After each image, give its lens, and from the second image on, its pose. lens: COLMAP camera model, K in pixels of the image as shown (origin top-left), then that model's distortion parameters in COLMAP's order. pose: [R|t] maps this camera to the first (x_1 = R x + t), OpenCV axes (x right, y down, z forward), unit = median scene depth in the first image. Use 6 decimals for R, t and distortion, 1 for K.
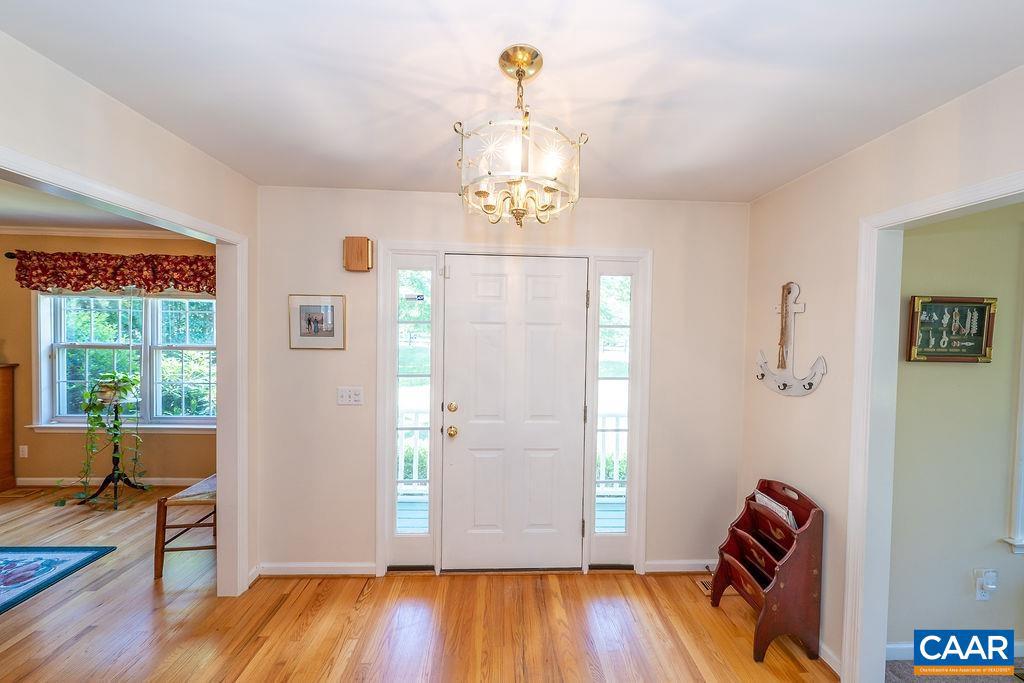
lens RADIAL K [[381.6, 0, 511.1], [0, 381.6, 336.3], [0, 0, 1]] dist [-0.002800, -0.000283]
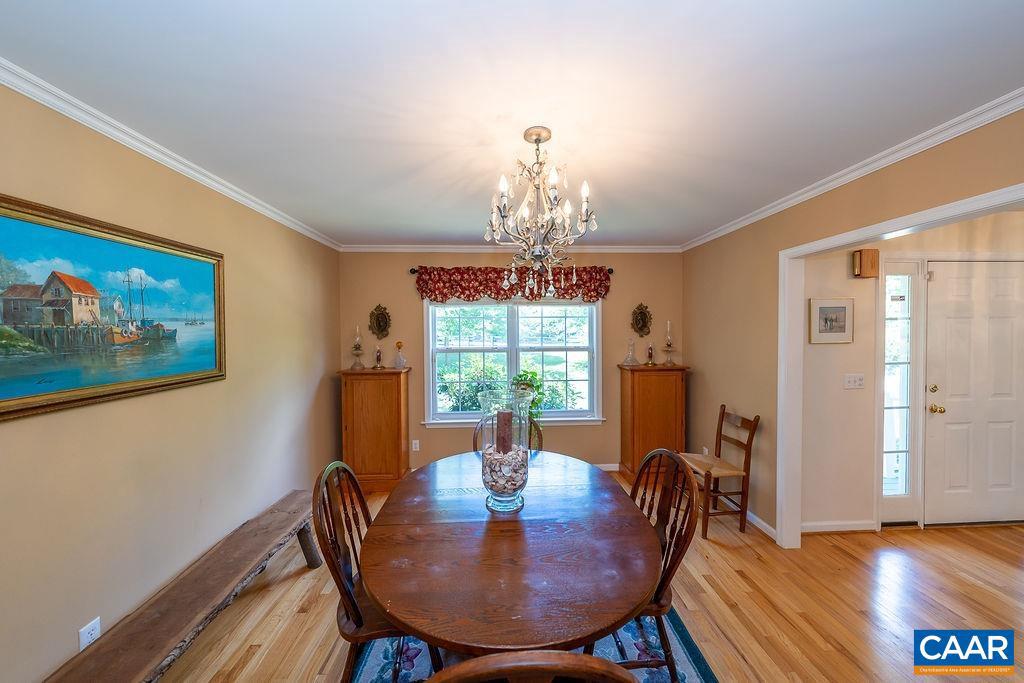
lens RADIAL K [[348.6, 0, 514.7], [0, 348.6, 339.6], [0, 0, 1]] dist [0.002710, 0.000456]
pose [[0.999115, -0.030647, 0.028798, -1.477116], [0.030186, 0.999411, 0.016308, -0.025589], [-0.029281, -0.015425, 0.999452, -0.056782]]
